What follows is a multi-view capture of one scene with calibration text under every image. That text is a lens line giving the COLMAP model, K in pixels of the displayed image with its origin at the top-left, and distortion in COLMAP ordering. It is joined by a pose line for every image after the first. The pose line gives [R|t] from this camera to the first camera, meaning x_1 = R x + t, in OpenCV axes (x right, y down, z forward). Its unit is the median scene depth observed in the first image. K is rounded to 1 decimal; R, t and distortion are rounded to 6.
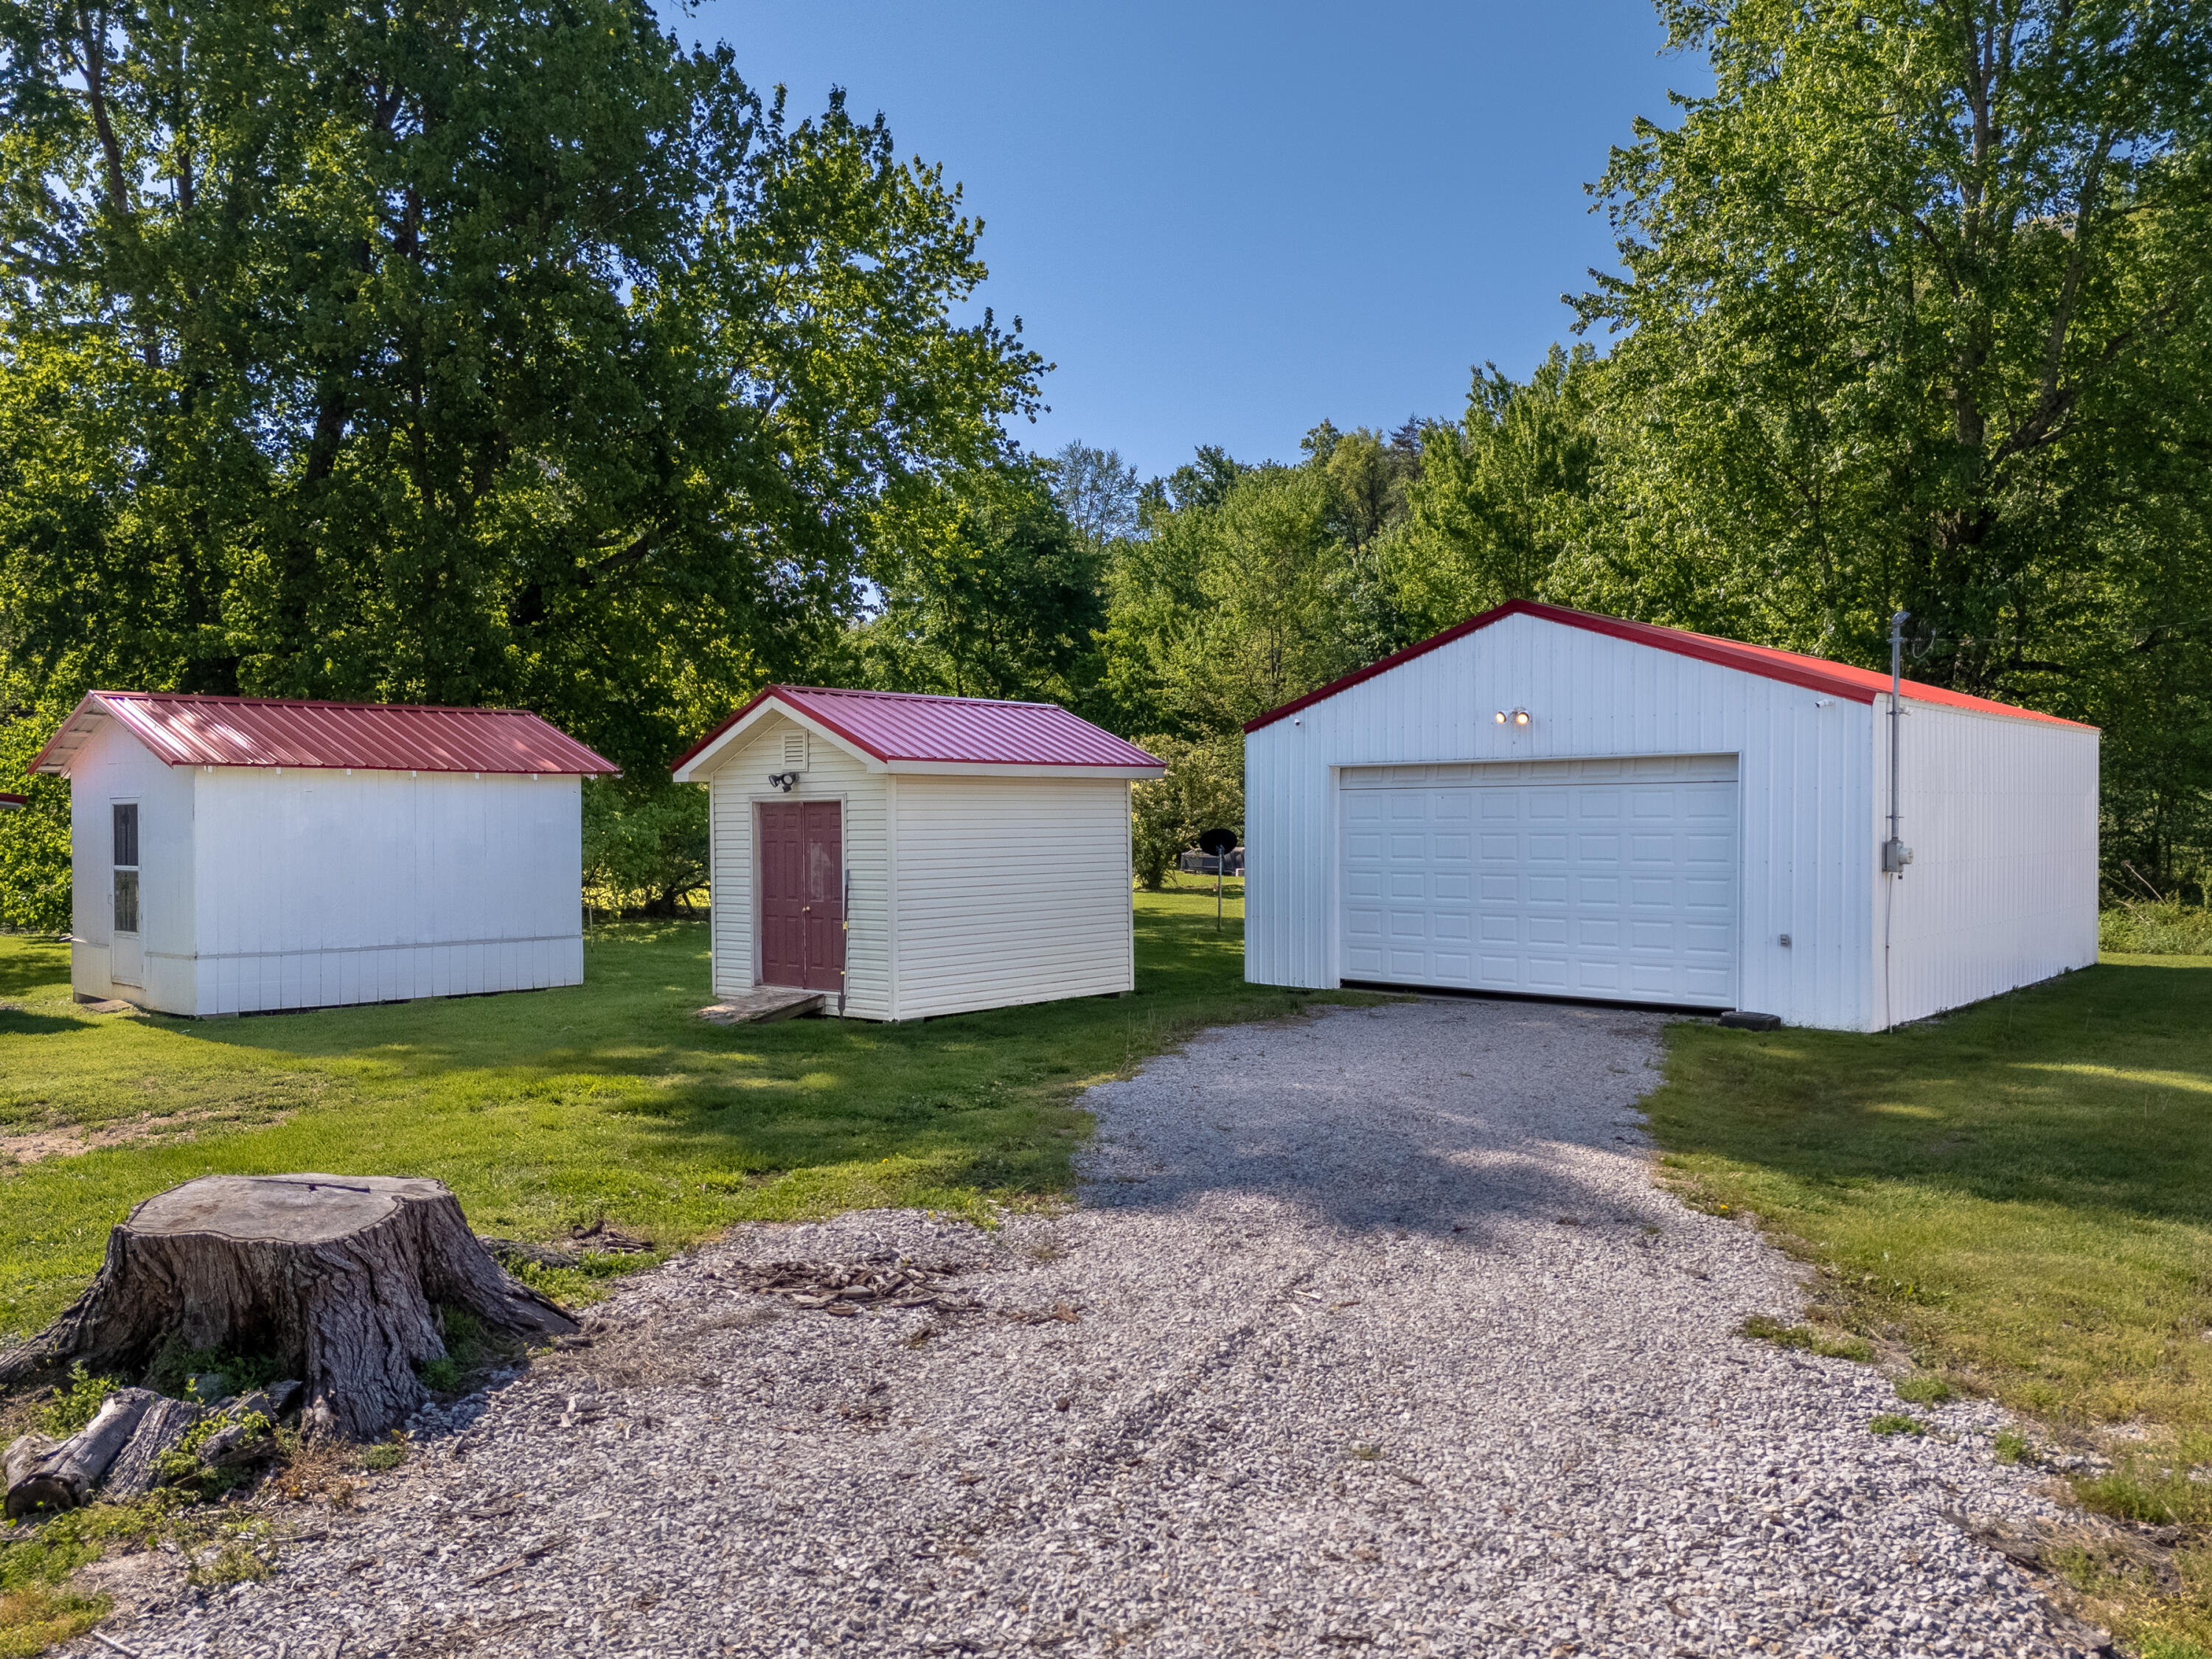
lens RADIAL K [[1633.0, 0, 1106.0], [0, 1633.0, 829.5], [0, 0, 1]] dist [0.072330, -0.071546]
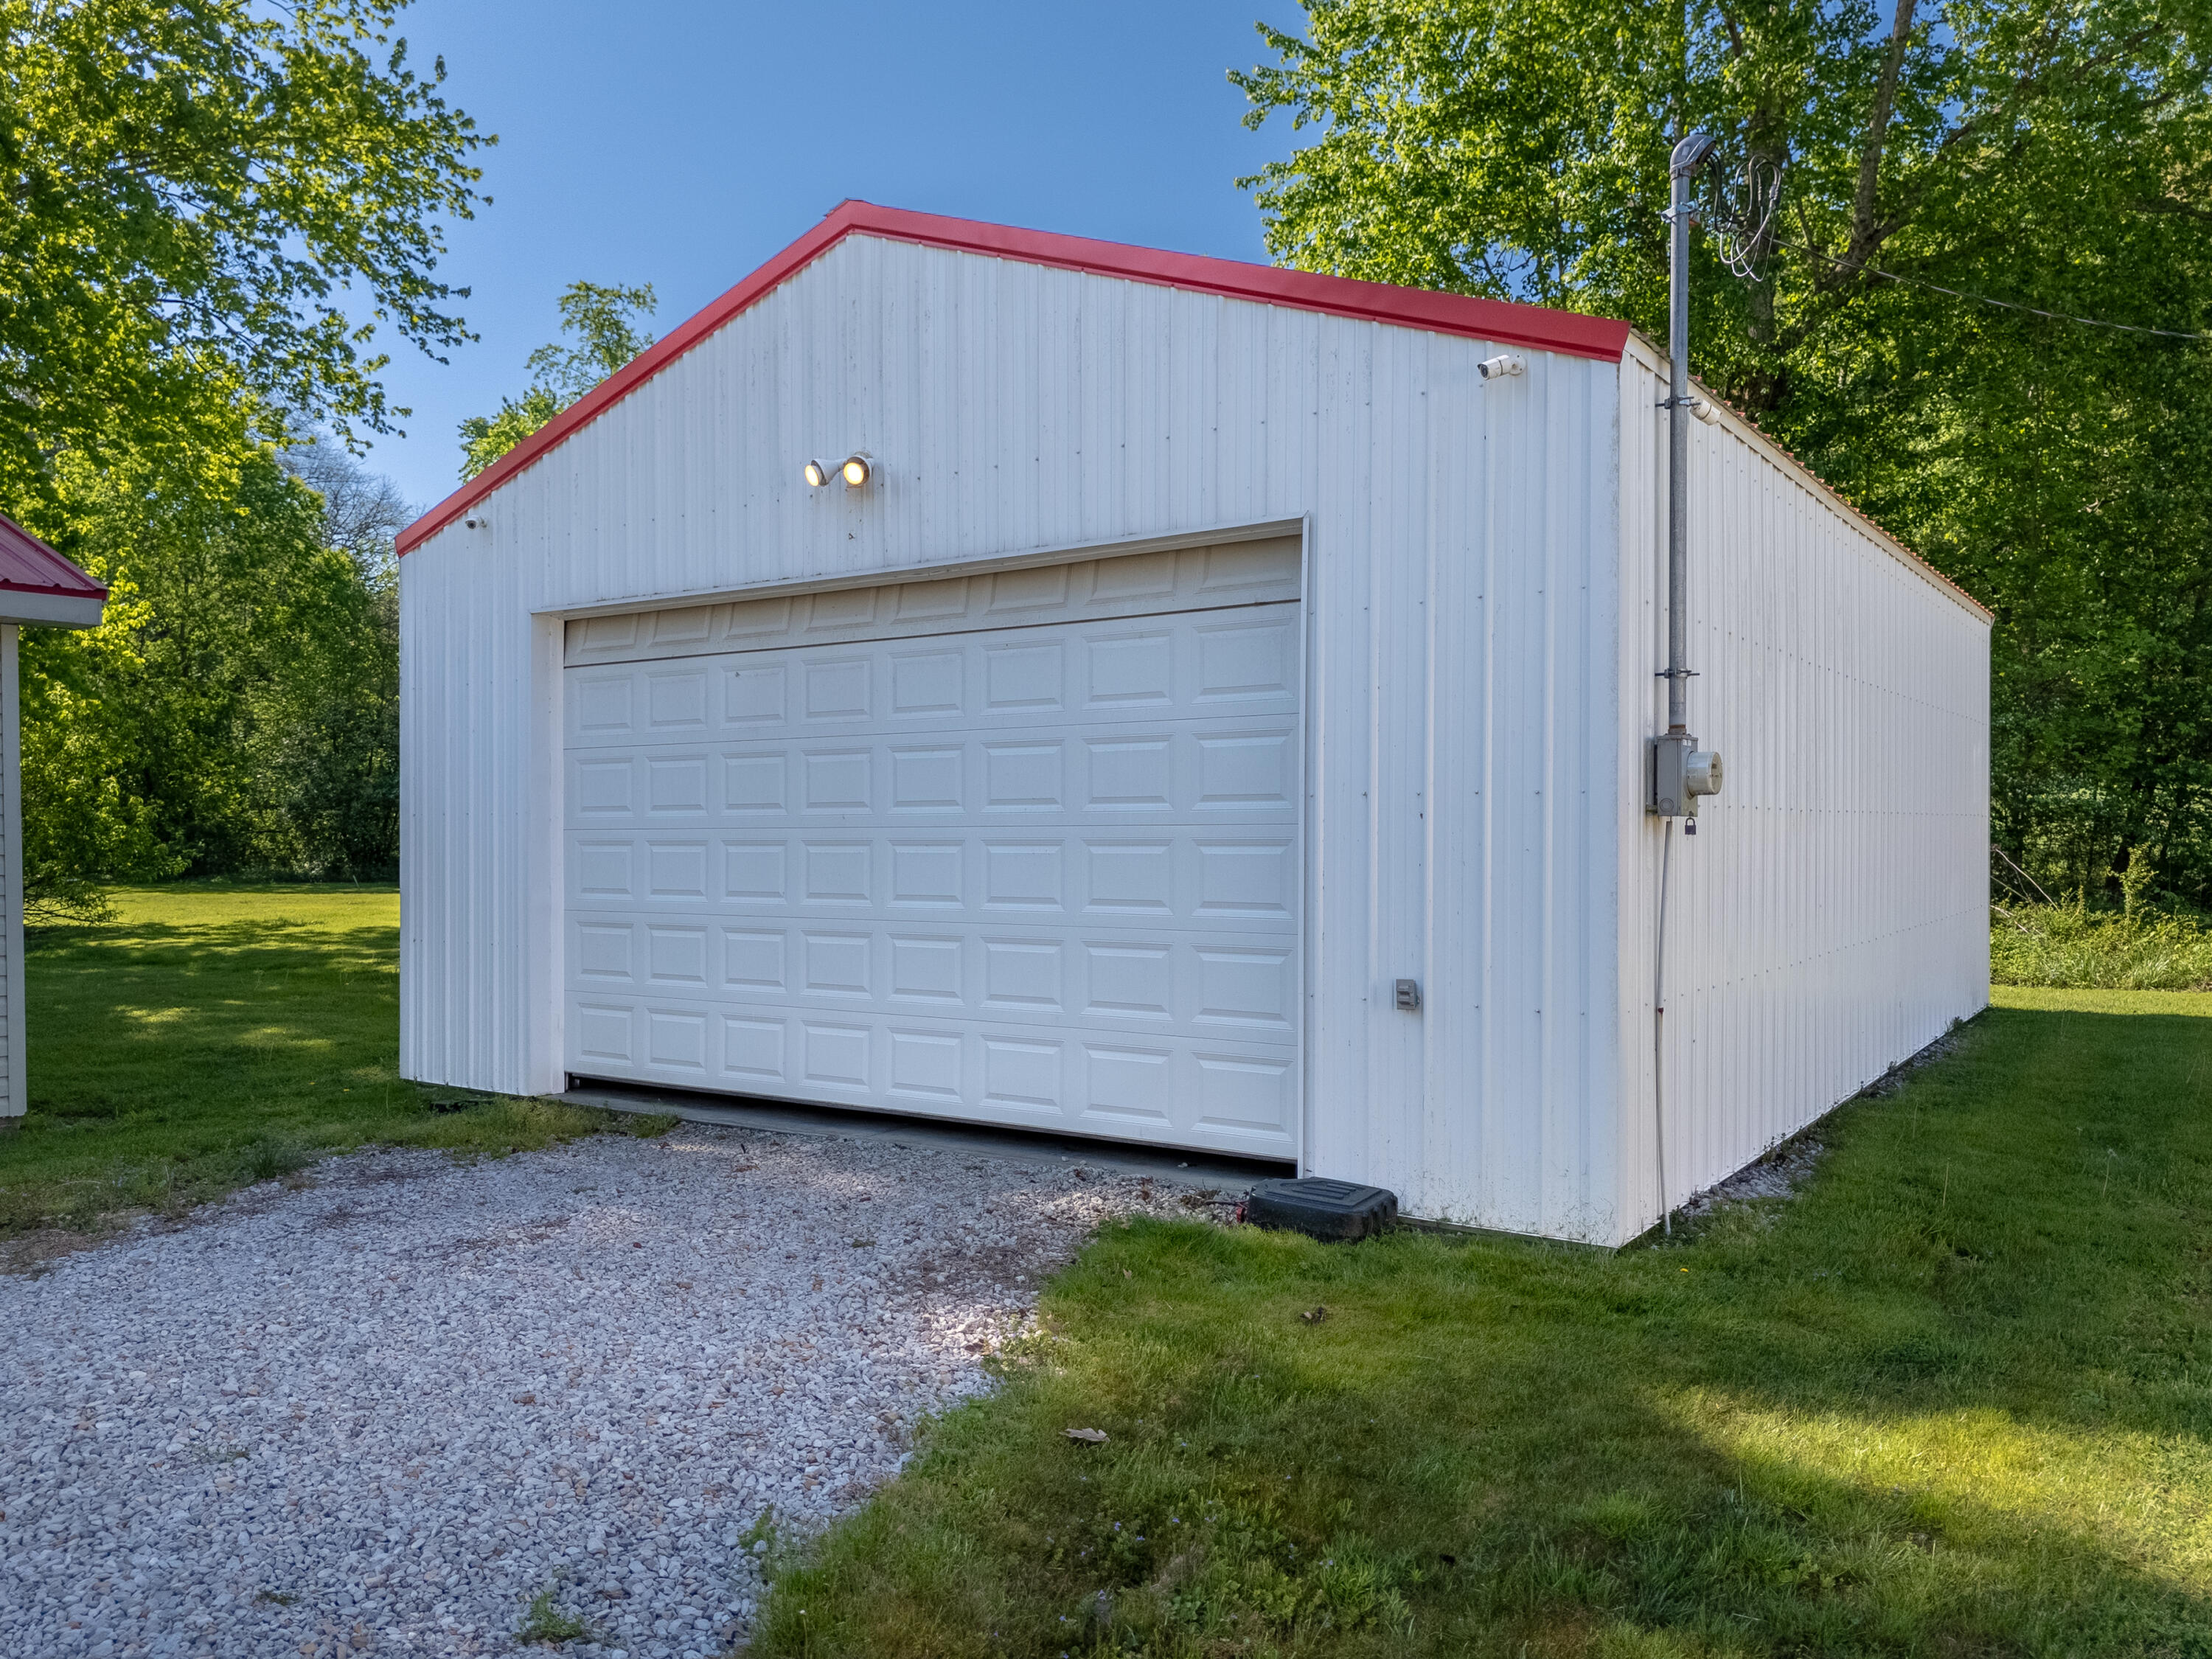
lens RADIAL K [[1654.8, 0, 1106.0], [0, 1654.8, 829.5], [0, 0, 1]] dist [-0.033848, -0.002030]
pose [[0.993496, 0.001153, 0.113860, 0.253664], [0.000373, 0.999910, -0.013375, 0.029069], [-0.113865, 0.013330, 0.993407, 0.534063]]
